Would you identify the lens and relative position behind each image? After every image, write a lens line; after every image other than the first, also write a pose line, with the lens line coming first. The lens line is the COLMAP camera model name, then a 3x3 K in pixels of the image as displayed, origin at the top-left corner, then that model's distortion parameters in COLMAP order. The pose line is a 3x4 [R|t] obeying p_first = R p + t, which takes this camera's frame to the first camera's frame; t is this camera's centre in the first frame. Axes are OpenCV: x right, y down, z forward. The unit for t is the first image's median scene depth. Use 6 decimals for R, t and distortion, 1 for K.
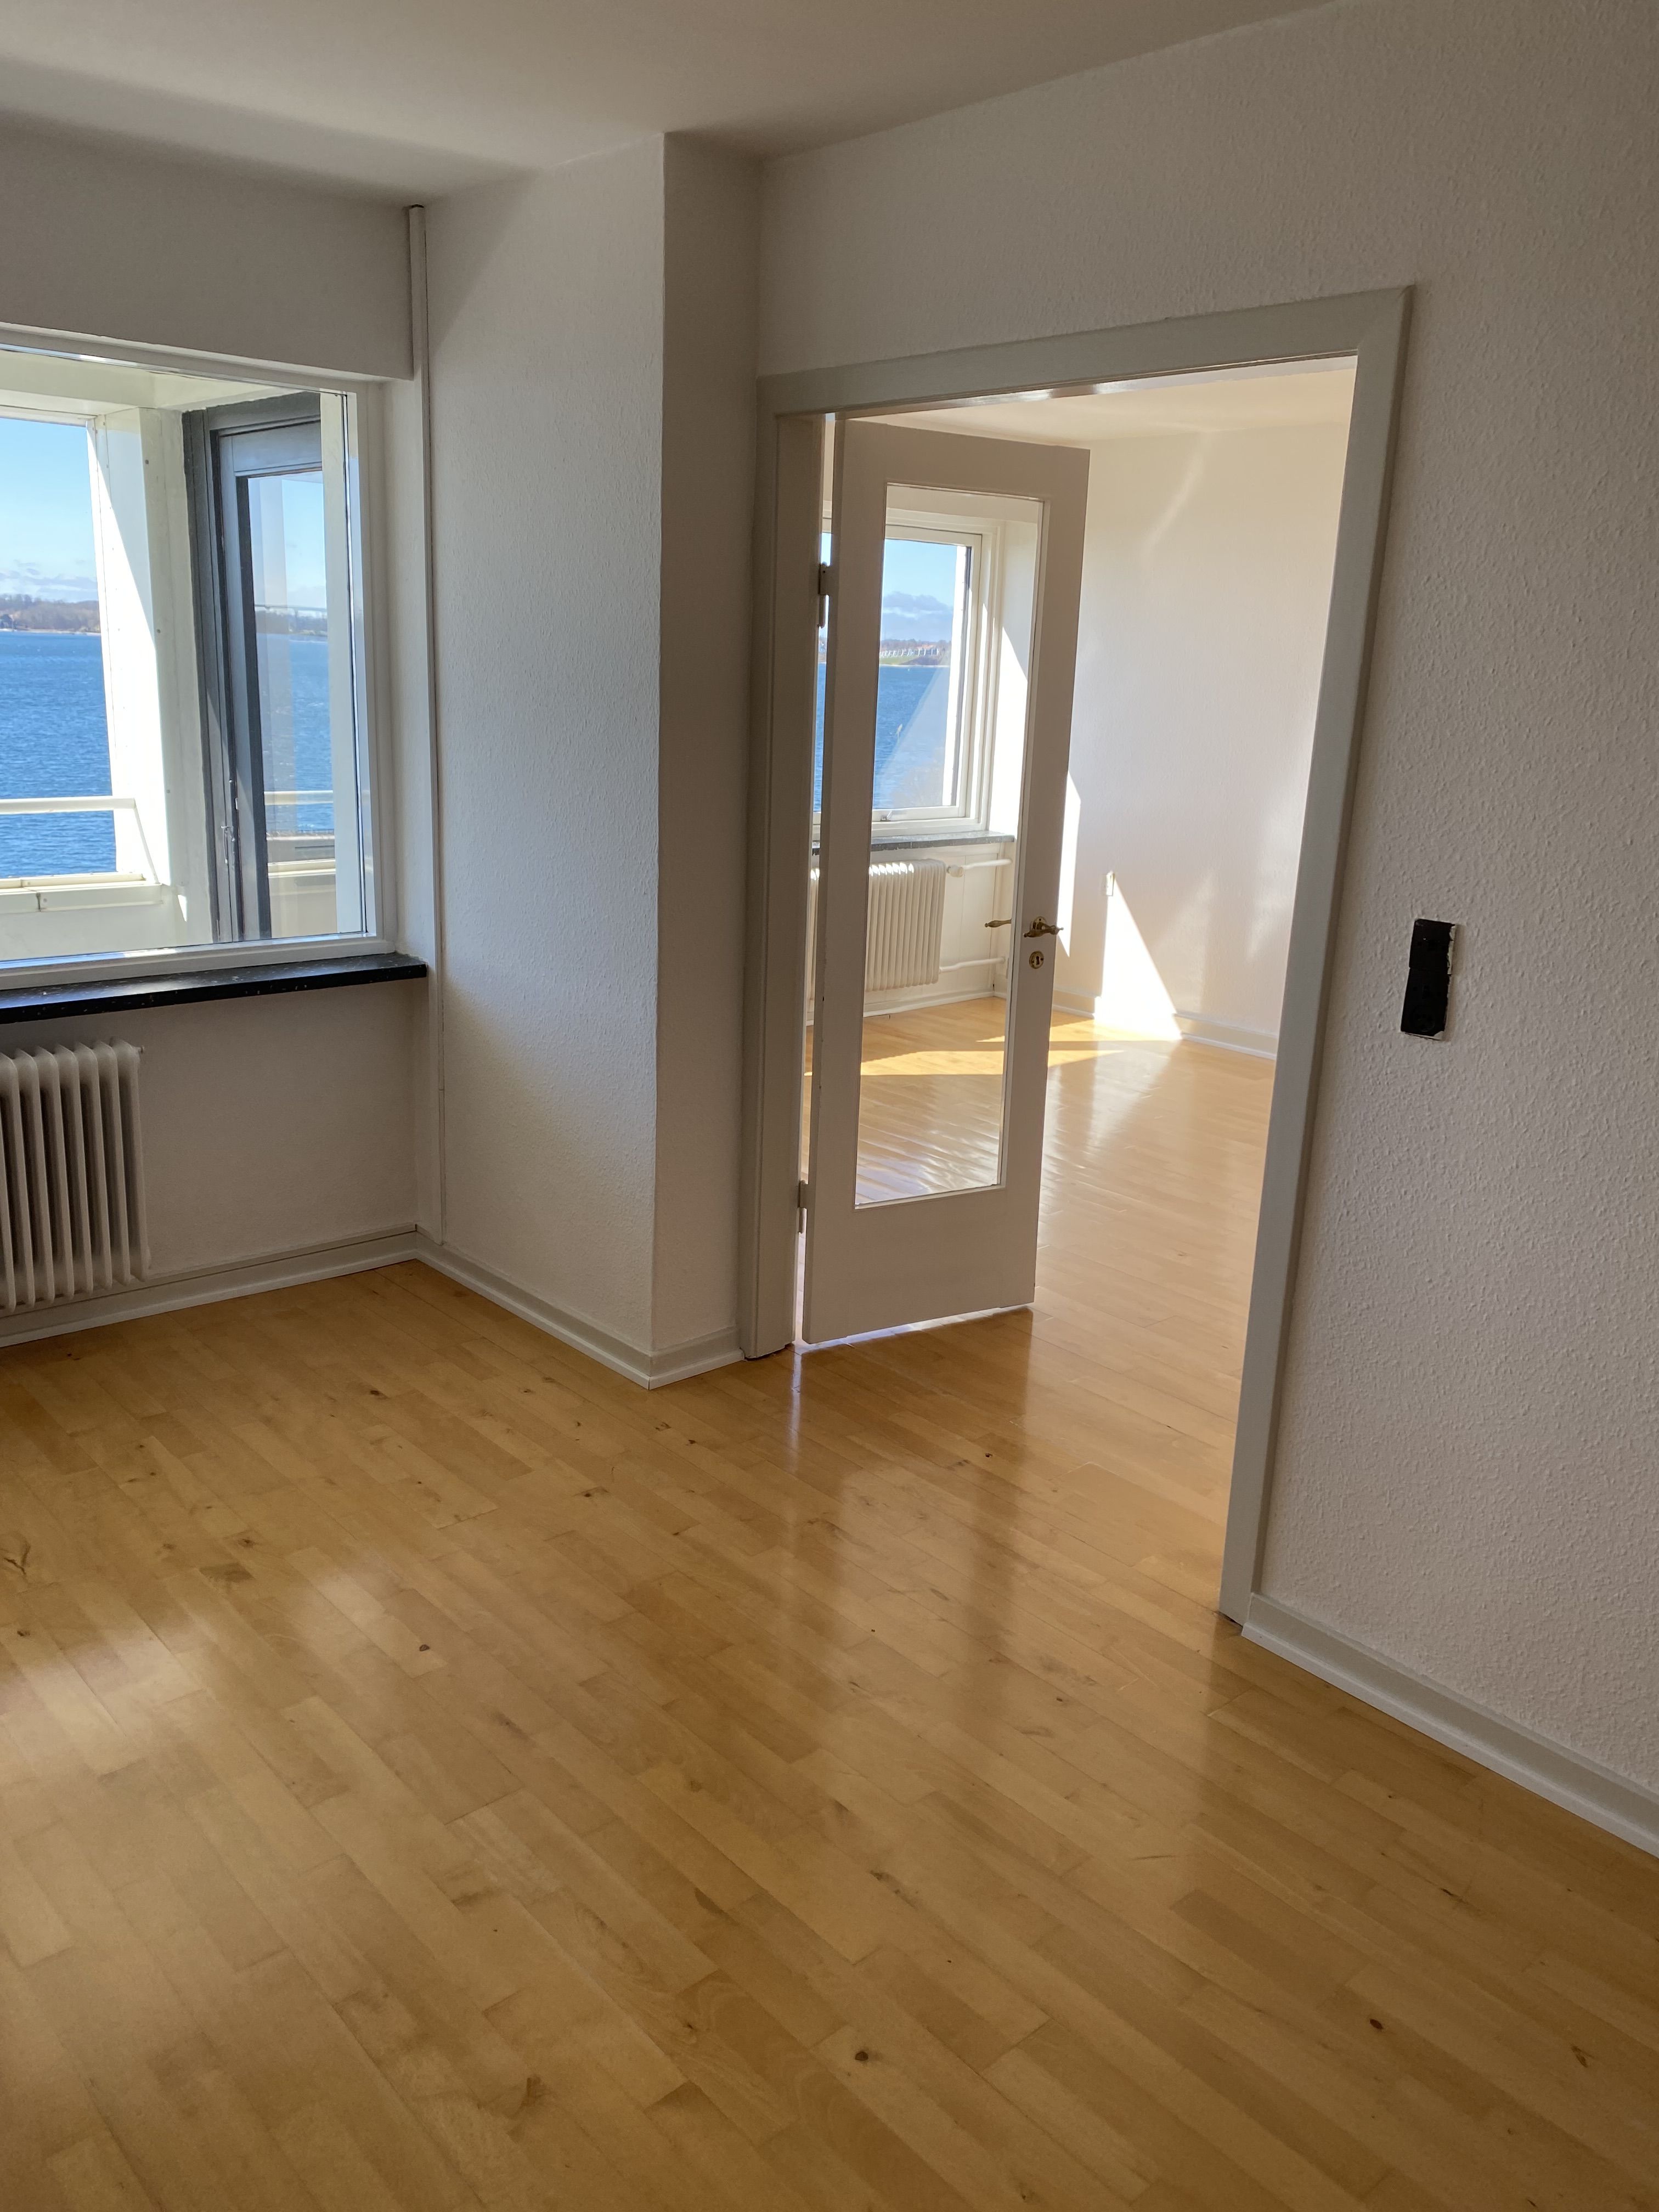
lens RADIAL K [[1682.4, 0, 818.0], [0, 1682.4, 1088.2], [0, 0, 1]] dist [0.059709, -0.064019]
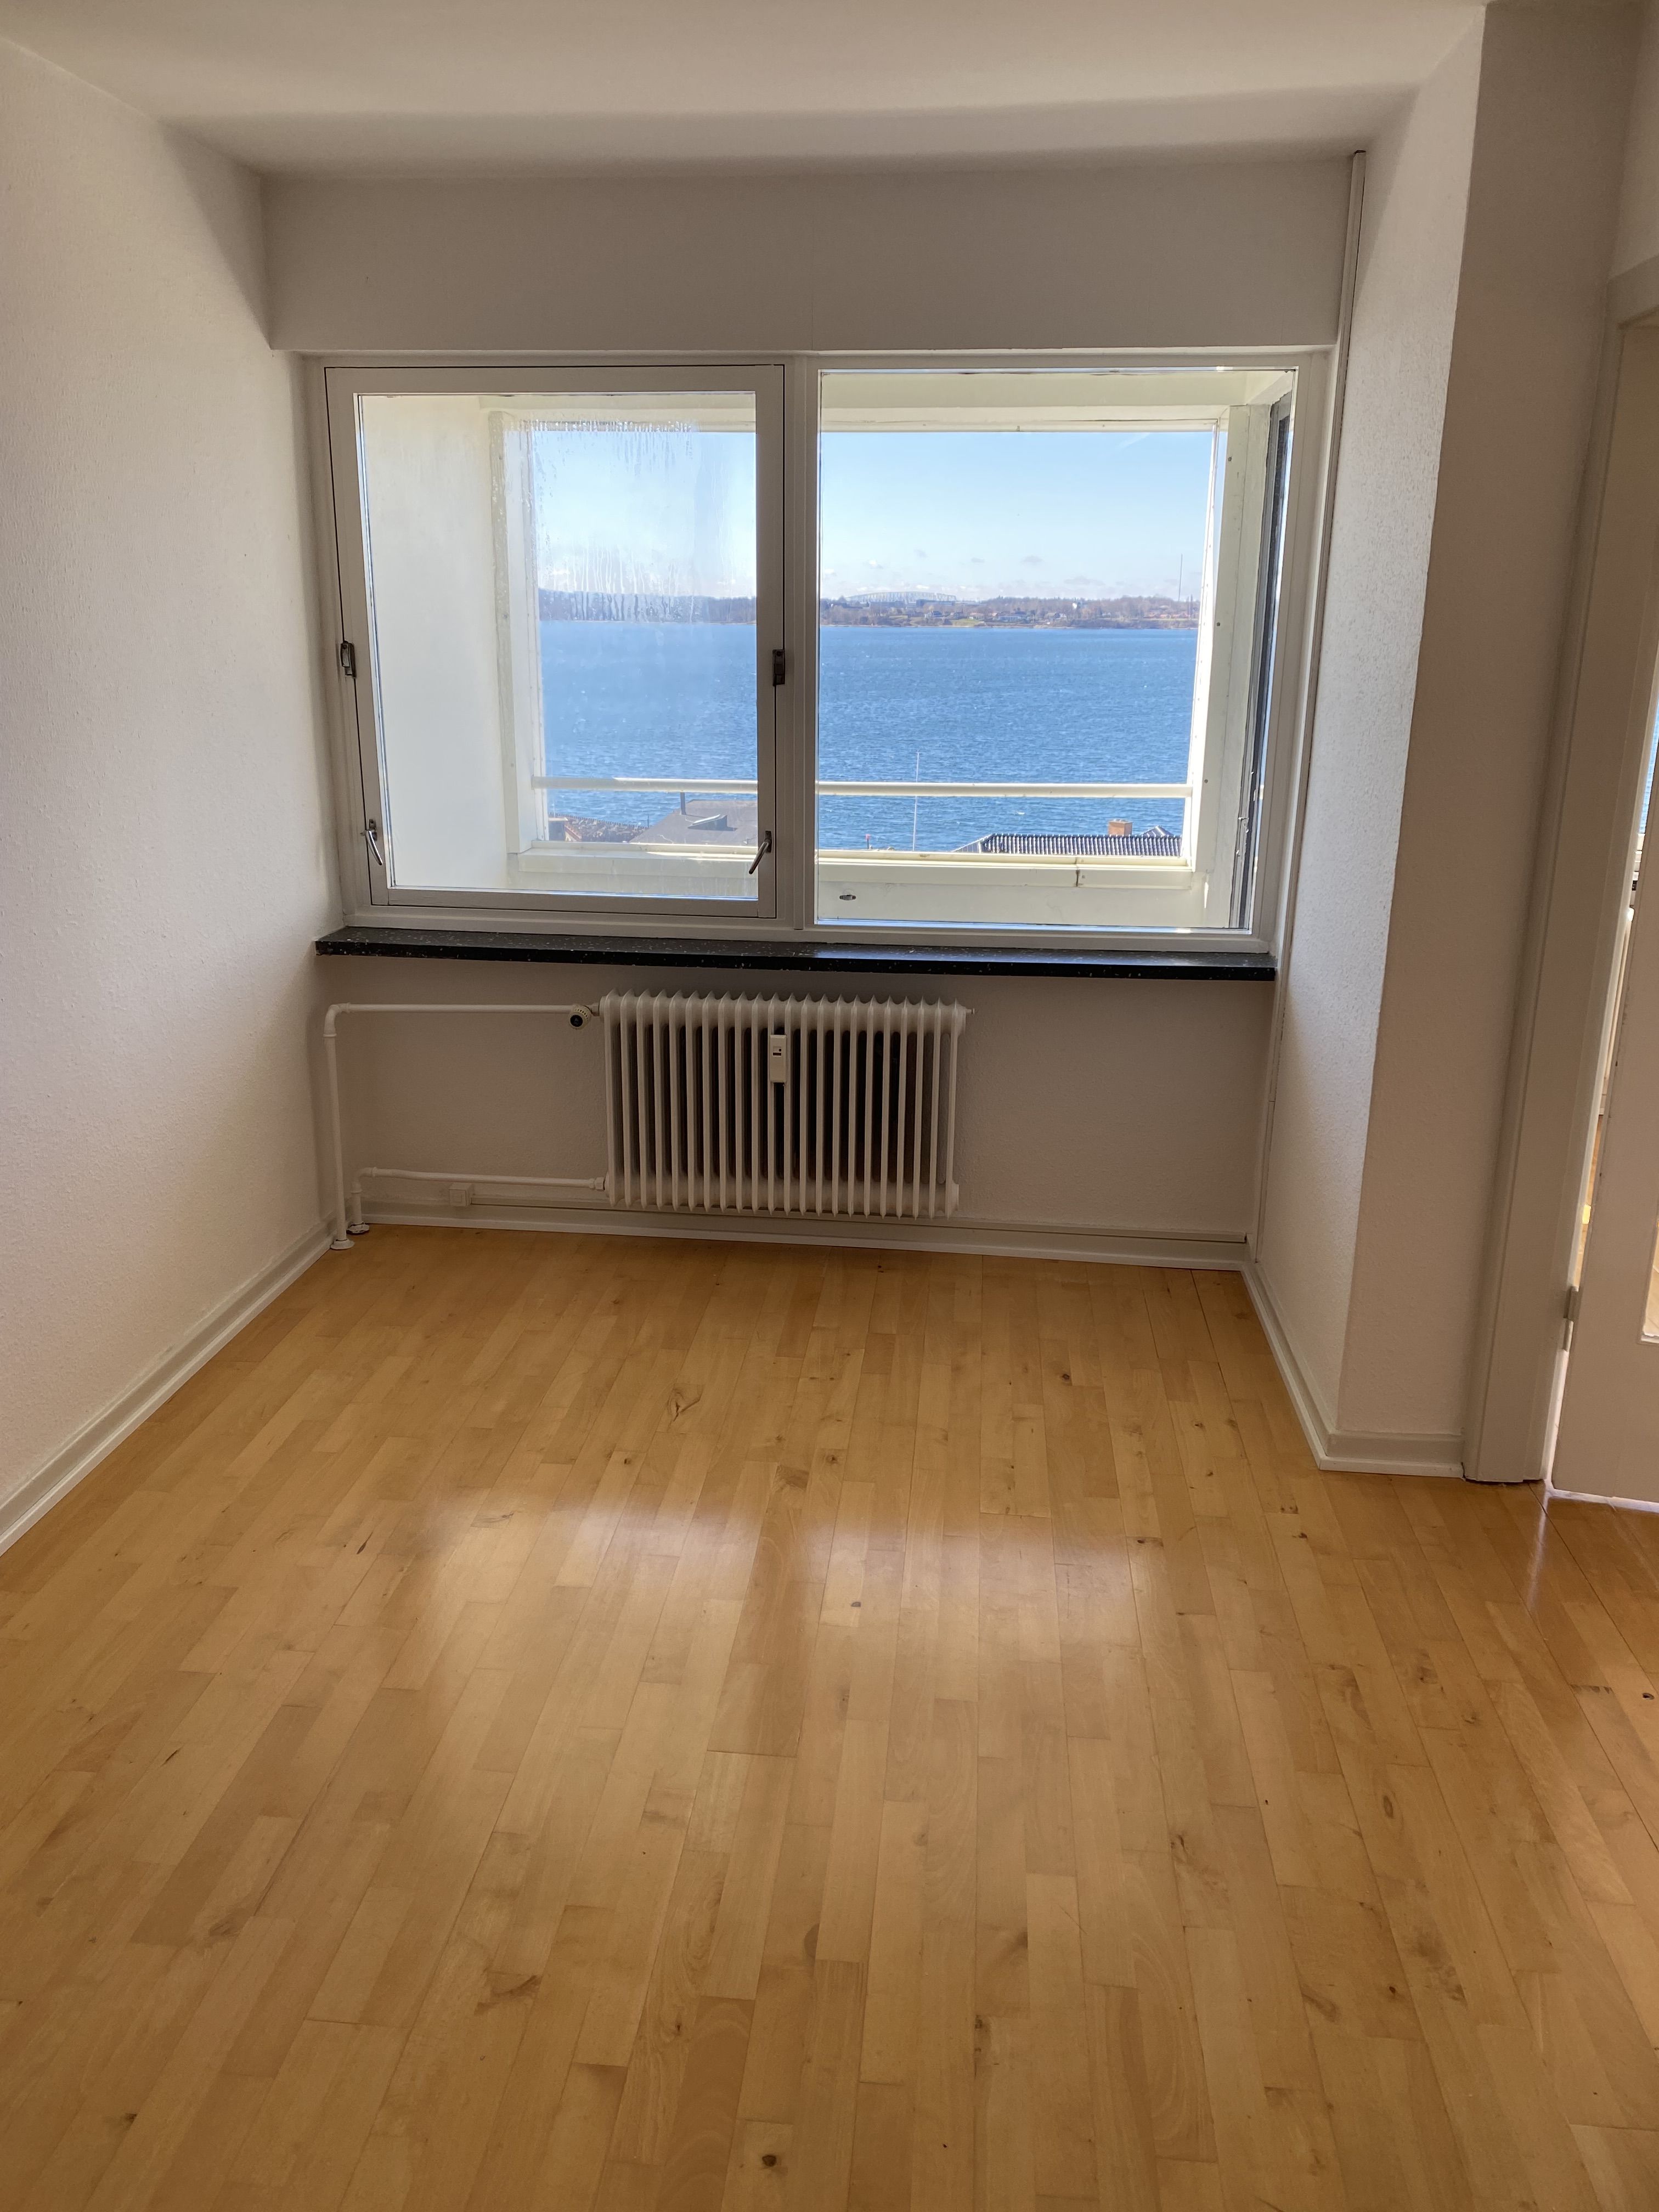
lens RADIAL K [[1668.0, 0, 829.5], [0, 1668.0, 1106.0], [0, 0, 1]] dist [0.094852, -0.153095]
pose [[0.683922, 0.179450, -0.707140, 0.321726], [-0.171317, 0.981677, 0.083428, -0.038510], [0.709155, 0.064087, 0.702134, 0.187857]]
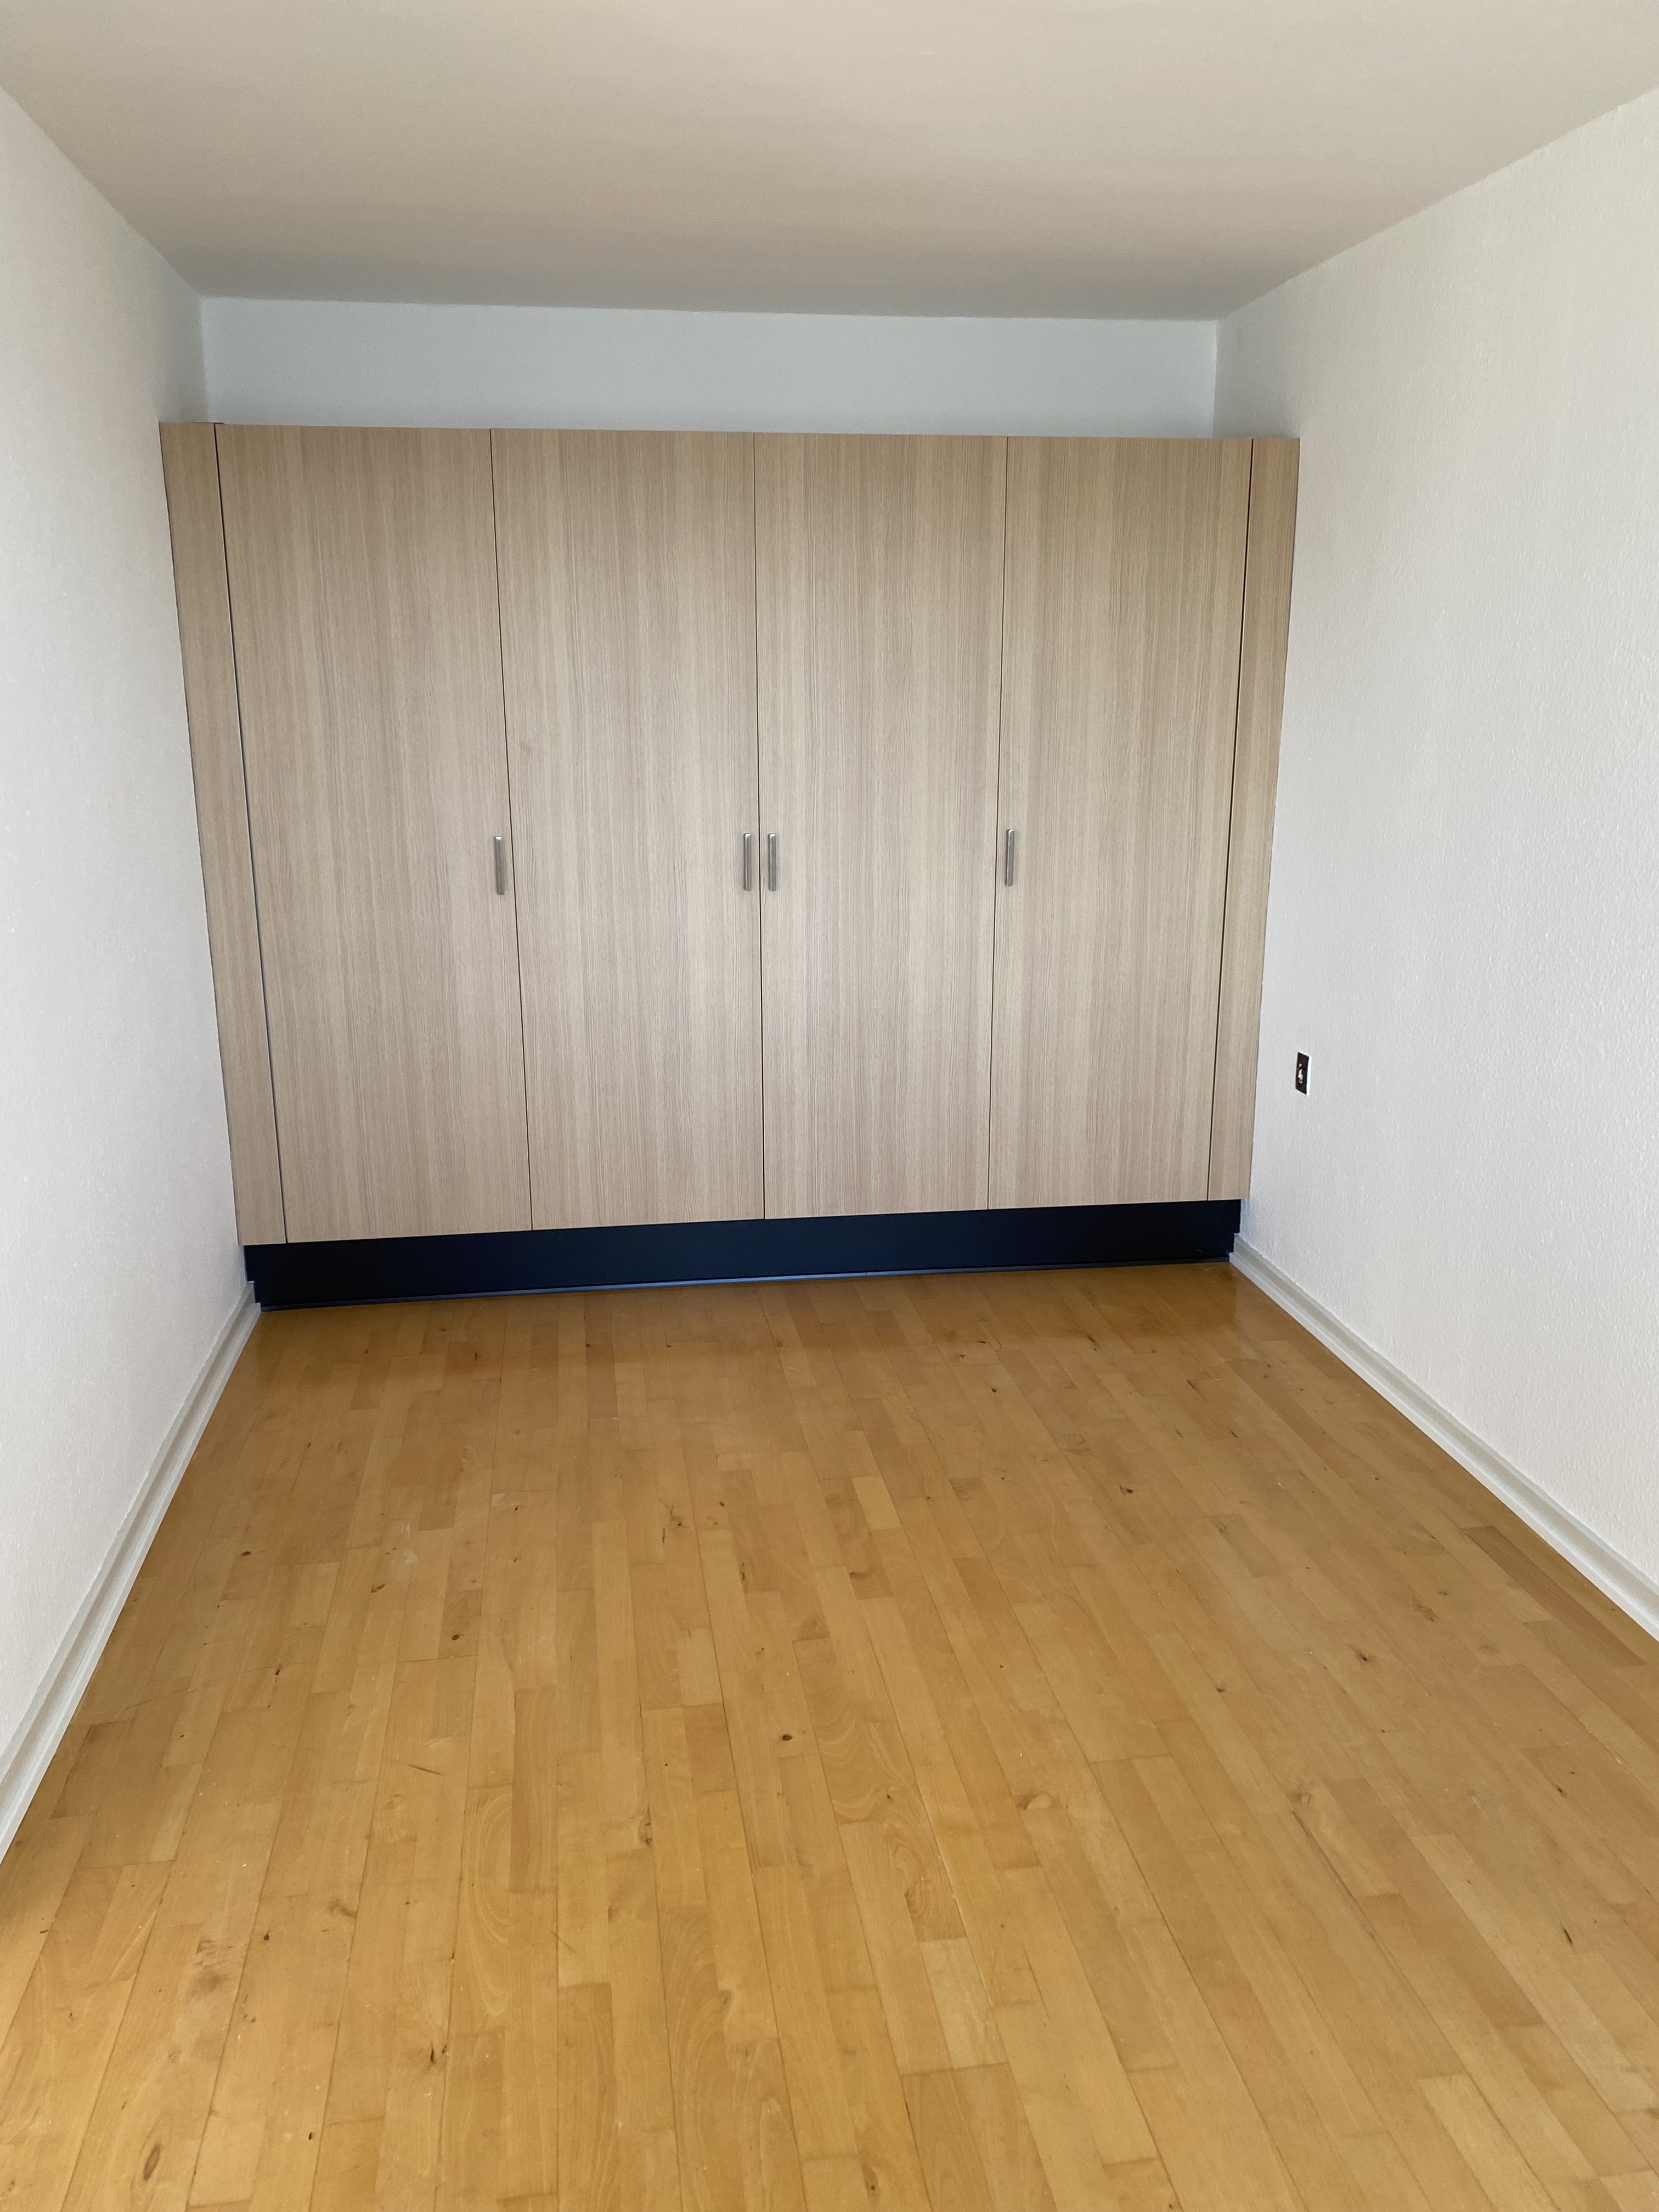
lens RADIAL K [[1682.4, 0, 818.0], [0, 1682.4, 1088.2], [0, 0, 1]] dist [0.059709, -0.064019]
pose [[-0.838597, -0.160655, 0.520524, -0.324384], [0.111934, 0.884317, 0.453270, -0.253593], [-0.533128, 0.438375, -0.723603, 0.933327]]
